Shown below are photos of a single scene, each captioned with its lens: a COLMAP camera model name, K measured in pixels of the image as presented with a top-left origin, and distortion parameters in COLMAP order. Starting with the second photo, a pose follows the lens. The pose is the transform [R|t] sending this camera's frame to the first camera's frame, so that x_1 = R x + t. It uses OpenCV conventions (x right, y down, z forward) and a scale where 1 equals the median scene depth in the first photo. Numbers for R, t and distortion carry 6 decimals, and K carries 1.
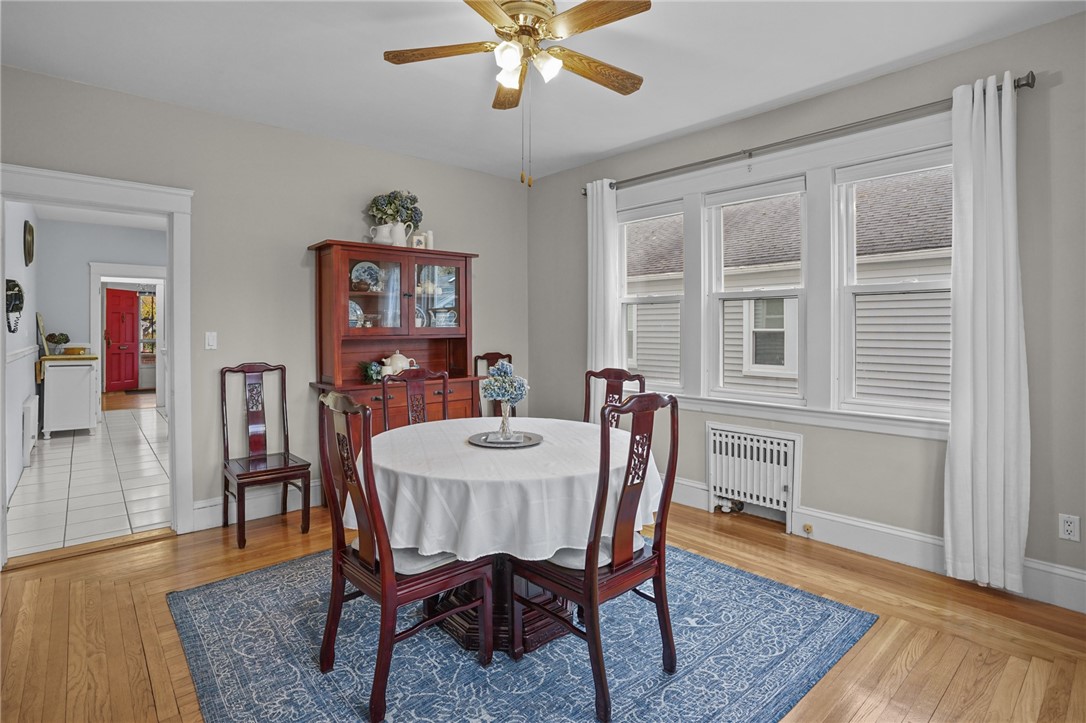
lens RADIAL K [[547.0, 0, 537.9], [0, 547.0, 348.1], [0, 0, 1]] dist [-0.081014, 0.037143]
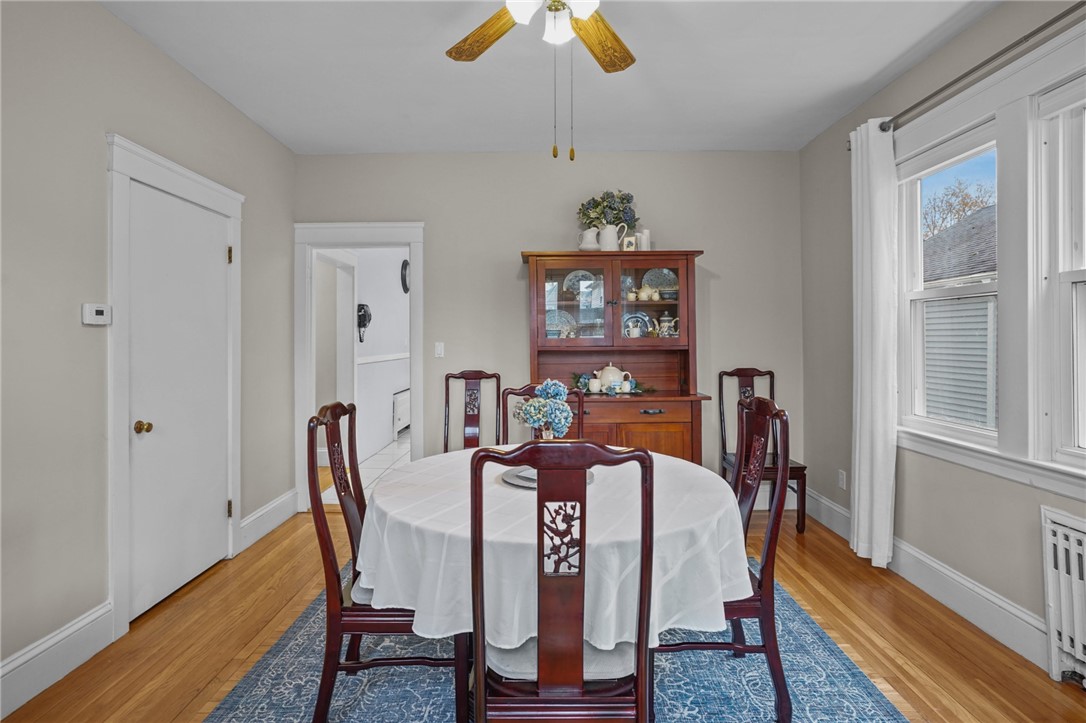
lens RADIAL K [[548.1, 0, 546.6], [0, 548.1, 345.7], [0, 0, 1]] dist [-0.032902, 0.020550]
pose [[0.736526, 0.006106, -0.676382, 0.315192], [-0.021104, 0.999680, -0.013956, -0.010063], [0.676080, 0.024553, 0.736419, 0.251092]]
